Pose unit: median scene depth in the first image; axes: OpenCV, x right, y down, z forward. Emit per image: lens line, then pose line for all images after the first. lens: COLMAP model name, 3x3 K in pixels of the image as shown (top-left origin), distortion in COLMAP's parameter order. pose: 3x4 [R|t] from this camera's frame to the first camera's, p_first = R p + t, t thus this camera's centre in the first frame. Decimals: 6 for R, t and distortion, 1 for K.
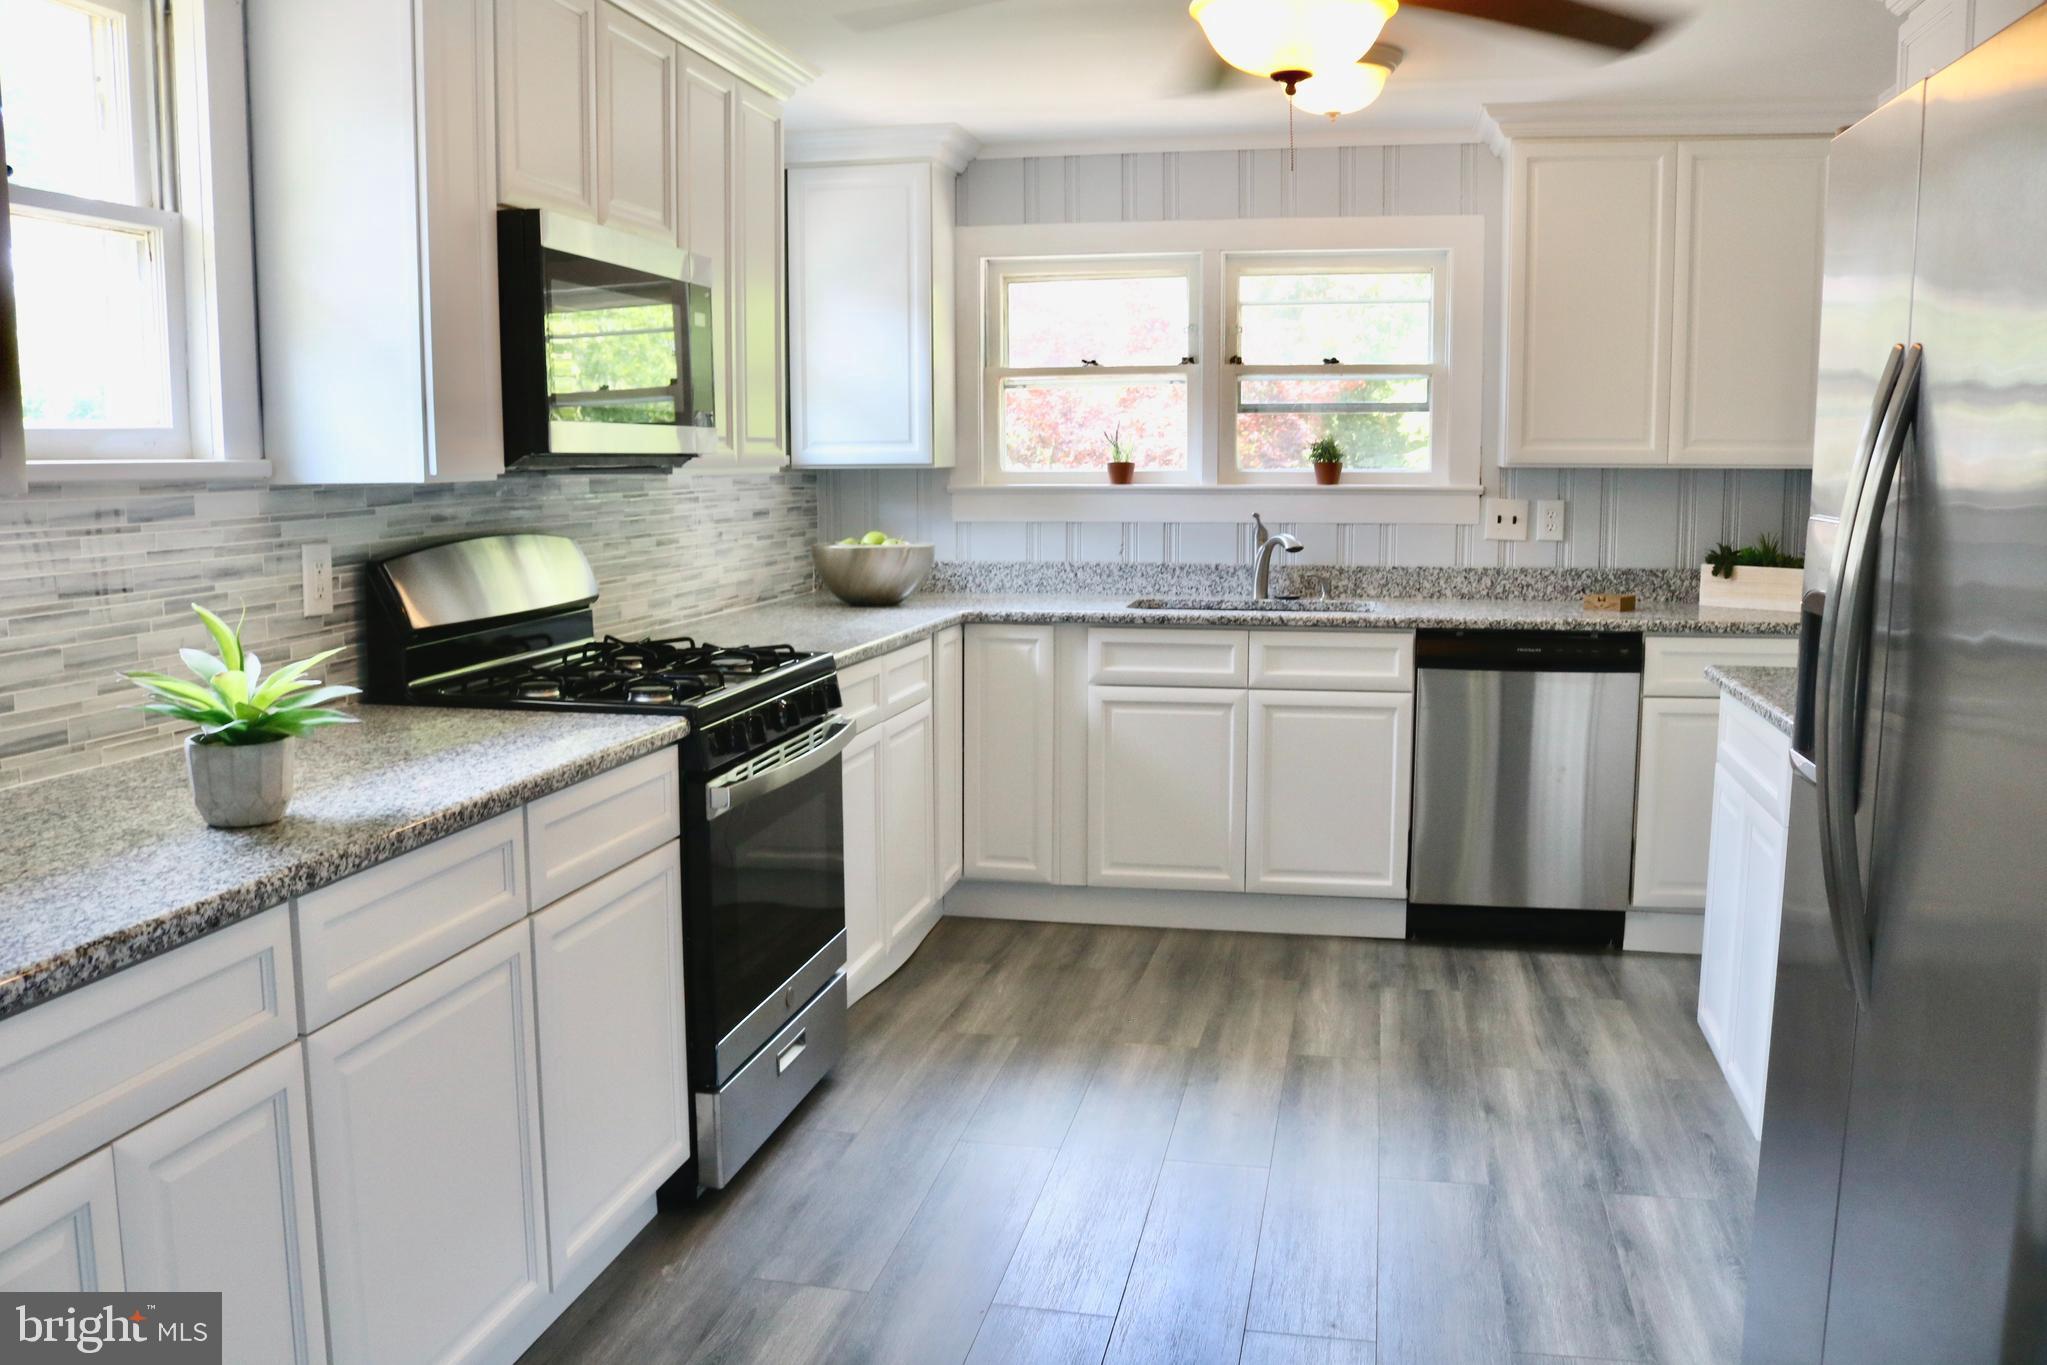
lens RADIAL K [[1748.3, 0, 1020.5], [0, 1748.3, 683.5], [0, 0, 1]] dist [-0.116195, -0.007426]
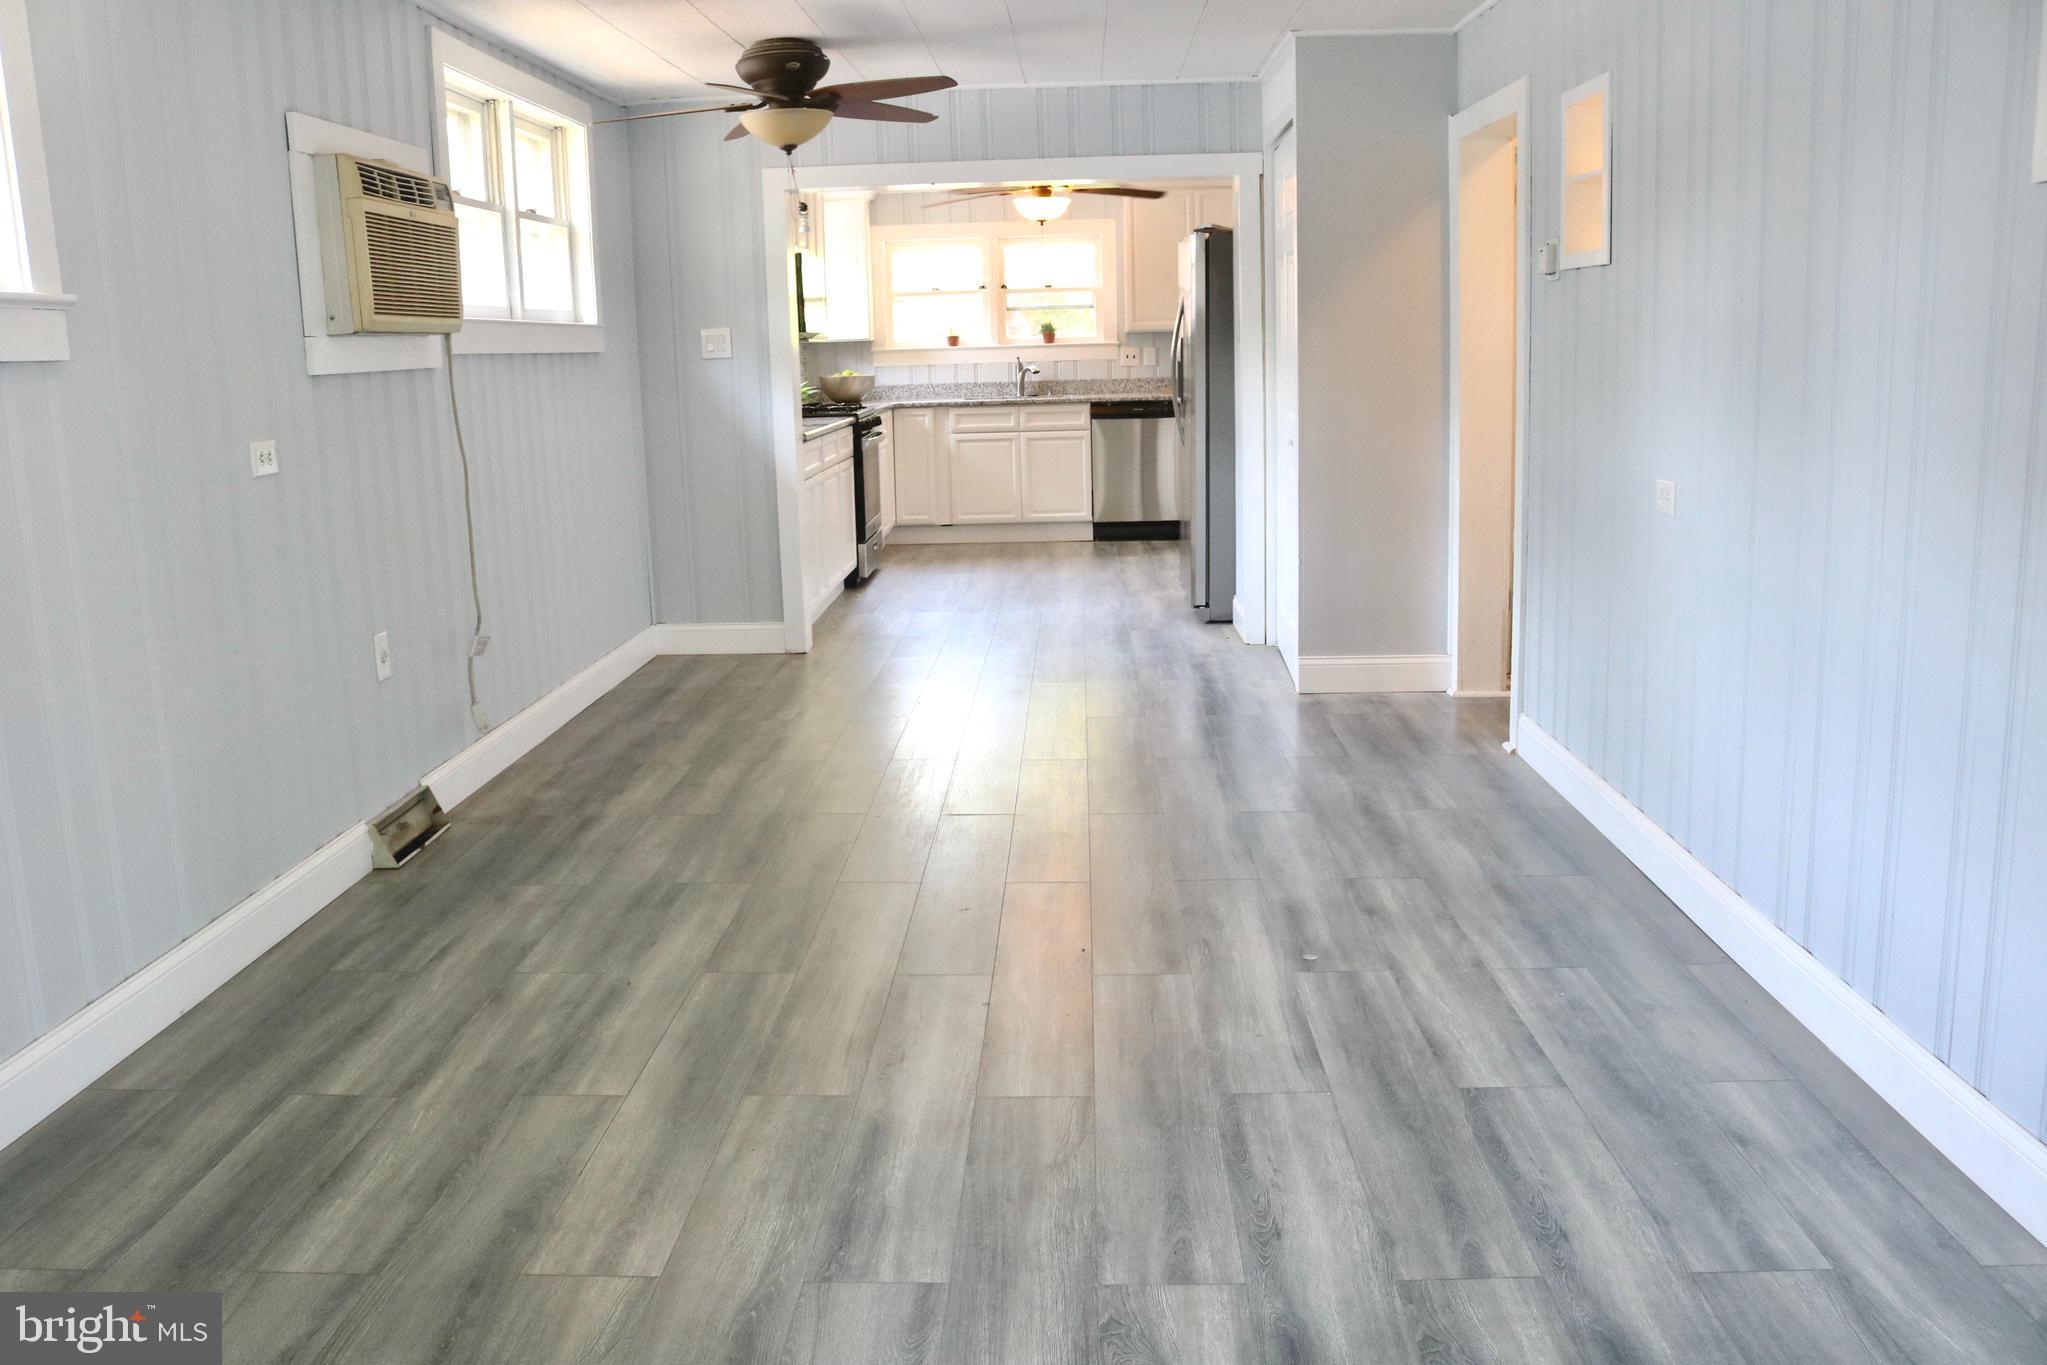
lens RADIAL K [[1748.3, 0, 1024.9], [0, 1748.3, 678.7], [0, 0, 1]] dist [-0.116195, -0.007426]
pose [[0.984385, -0.056071, 0.166859, -0.252234], [0.046526, 0.997079, 0.060575, 0.179449], [-0.169768, -0.051866, 0.984118, -1.219018]]
